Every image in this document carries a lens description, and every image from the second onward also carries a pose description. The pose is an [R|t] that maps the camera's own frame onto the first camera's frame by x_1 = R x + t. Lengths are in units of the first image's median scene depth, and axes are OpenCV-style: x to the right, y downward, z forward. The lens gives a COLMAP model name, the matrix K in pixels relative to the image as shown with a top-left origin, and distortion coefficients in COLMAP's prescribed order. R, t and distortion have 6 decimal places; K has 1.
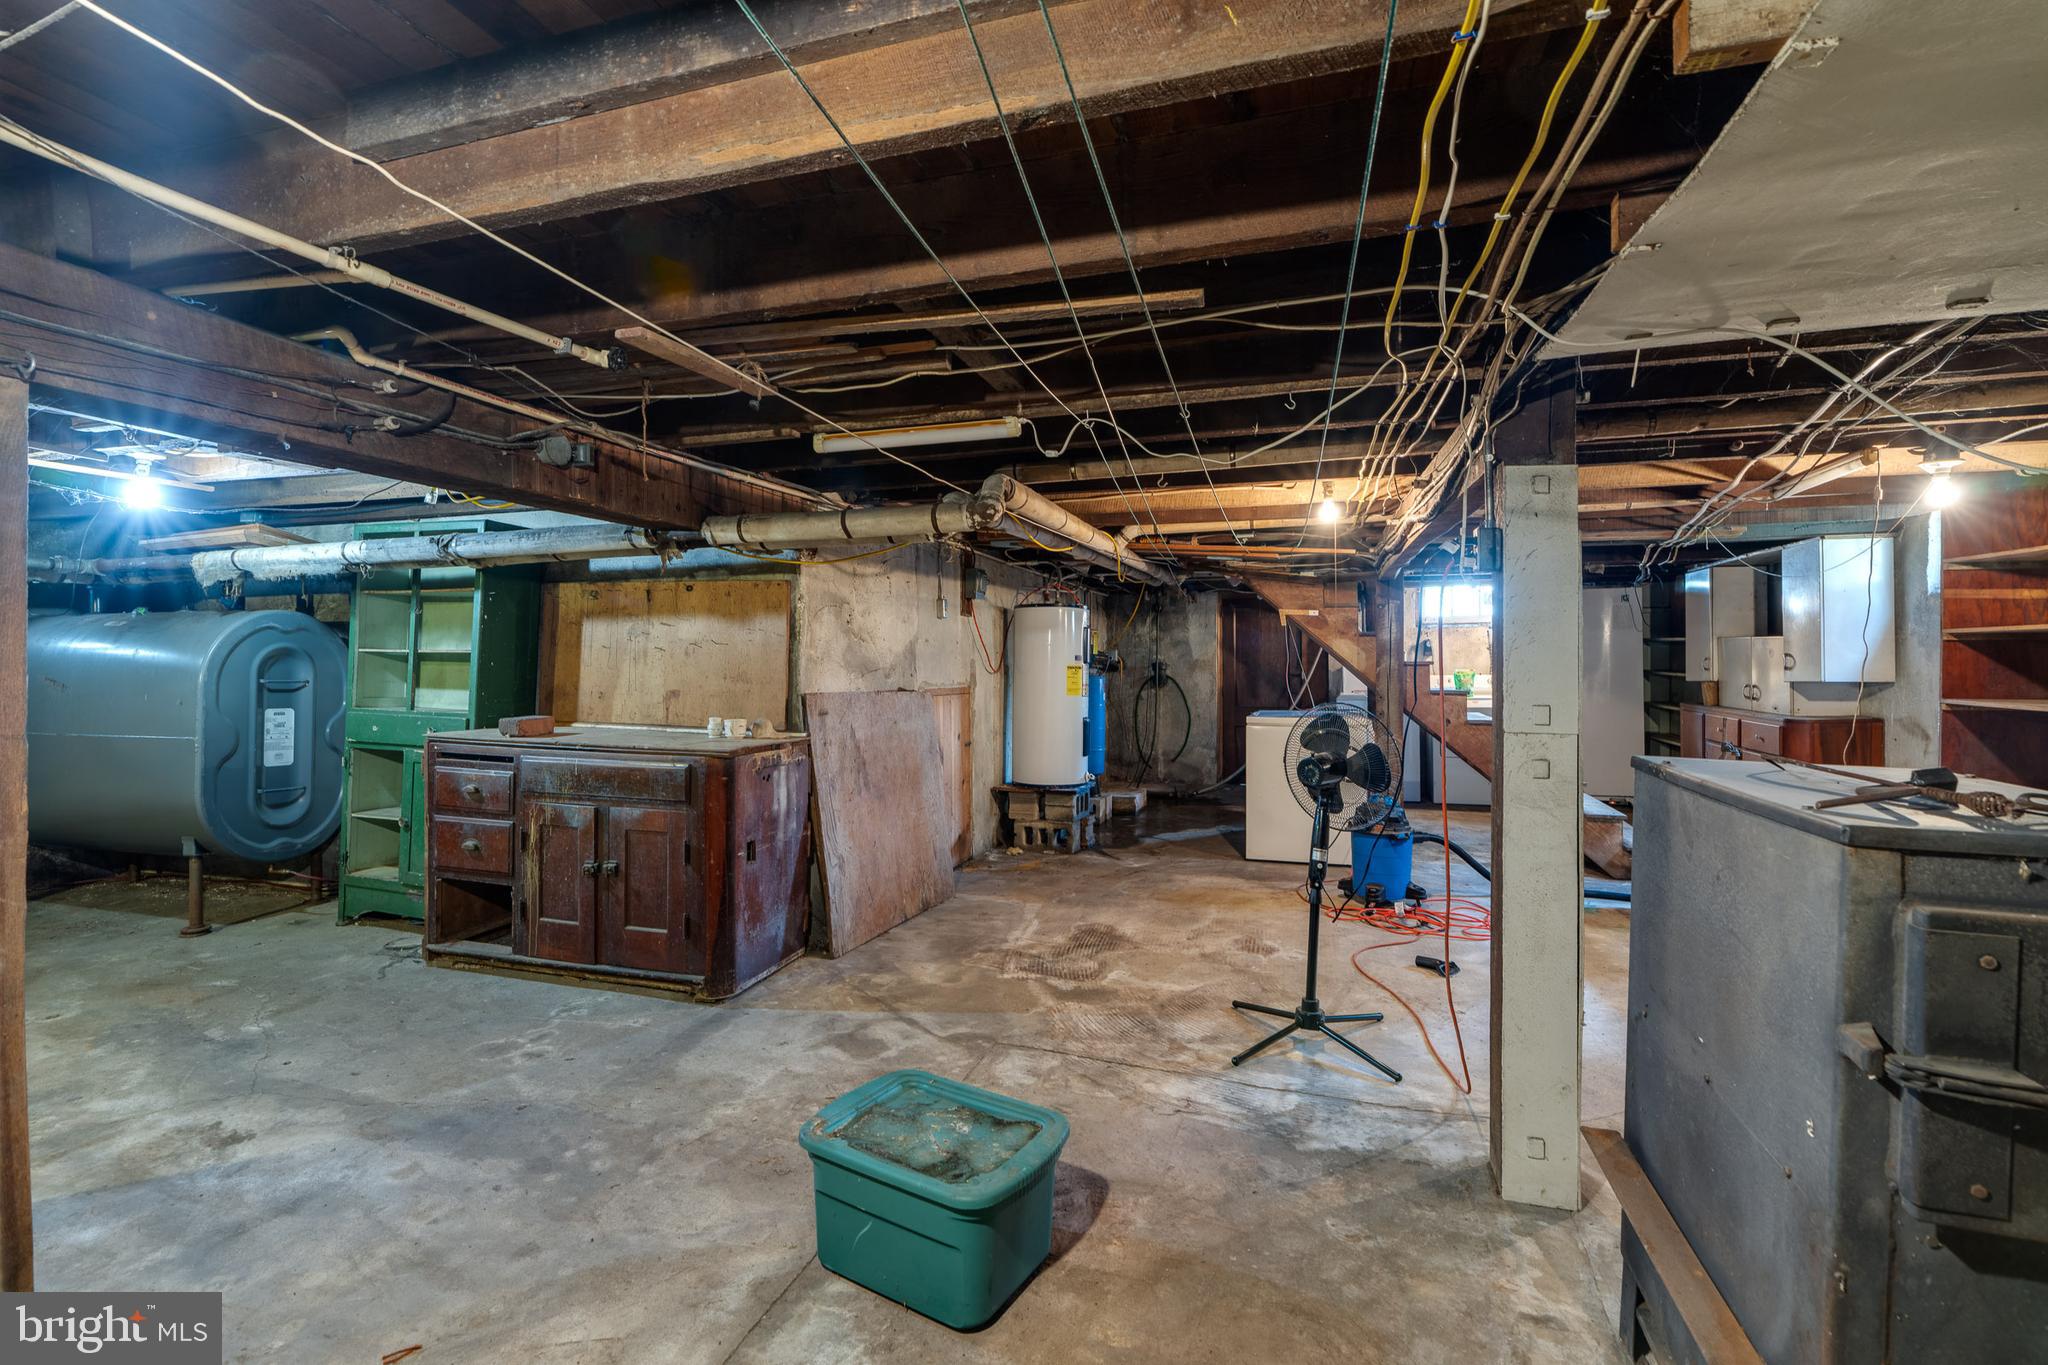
lens RADIAL K [[933.8, 0, 1029.3], [0, 933.8, 667.0], [0, 0, 1]] dist [-0.001142, 0.000020]
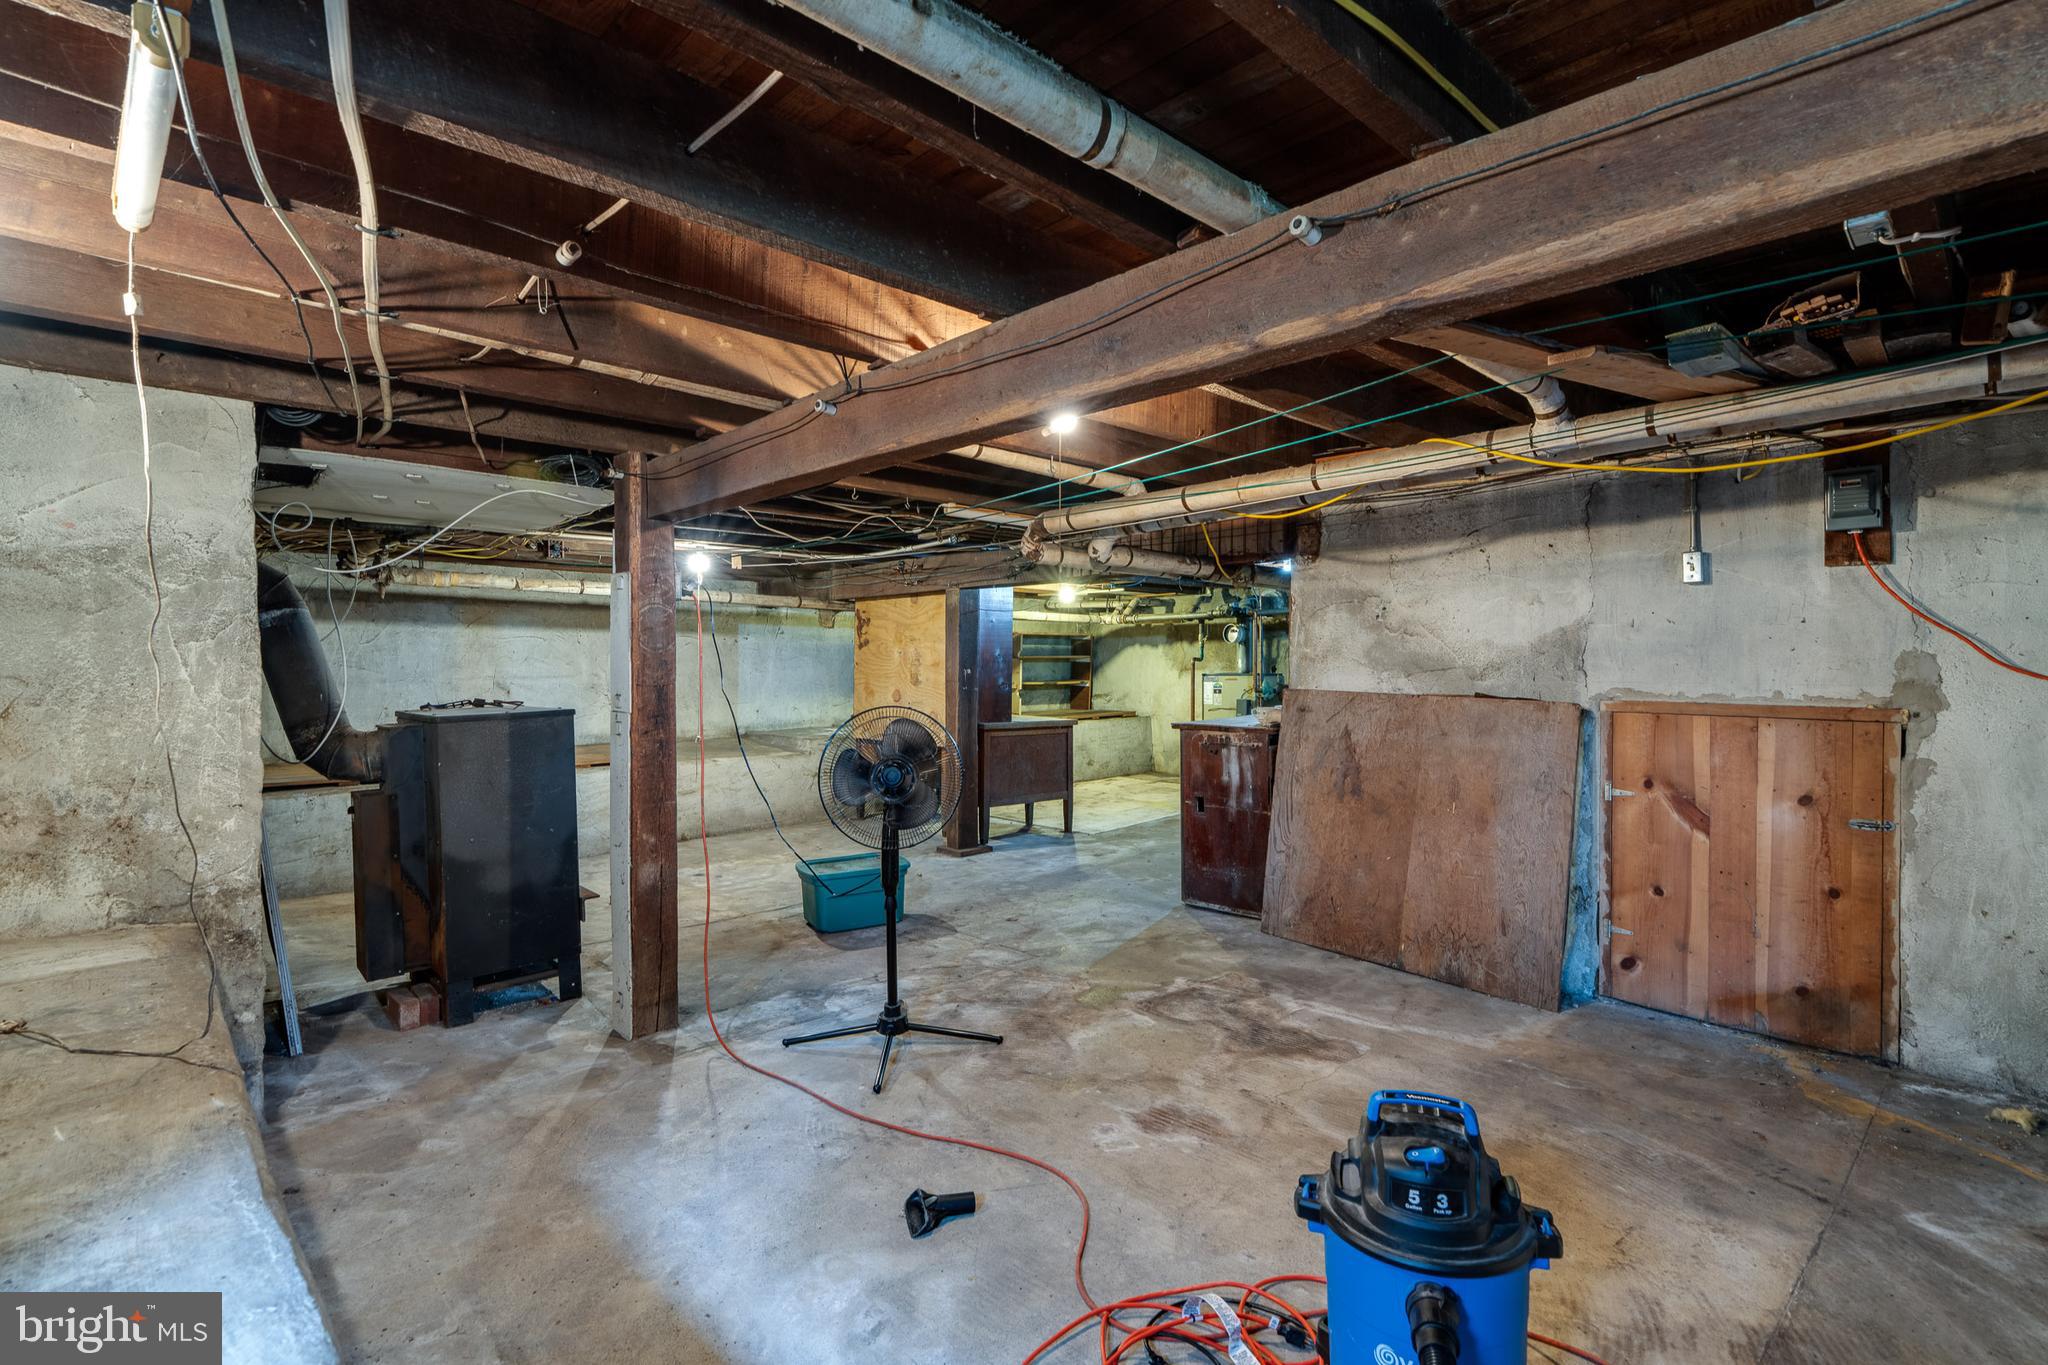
lens RADIAL K [[933.8, 0, 1029.3], [0, 933.8, 667.0], [0, 0, 1]] dist [-0.001142, 0.000020]
pose [[-0.490879, 0.002391, -0.871224, 0.903662], [-0.000952, 0.999994, 0.003281, -0.000877], [0.871227, 0.002440, -0.490874, 1.337483]]
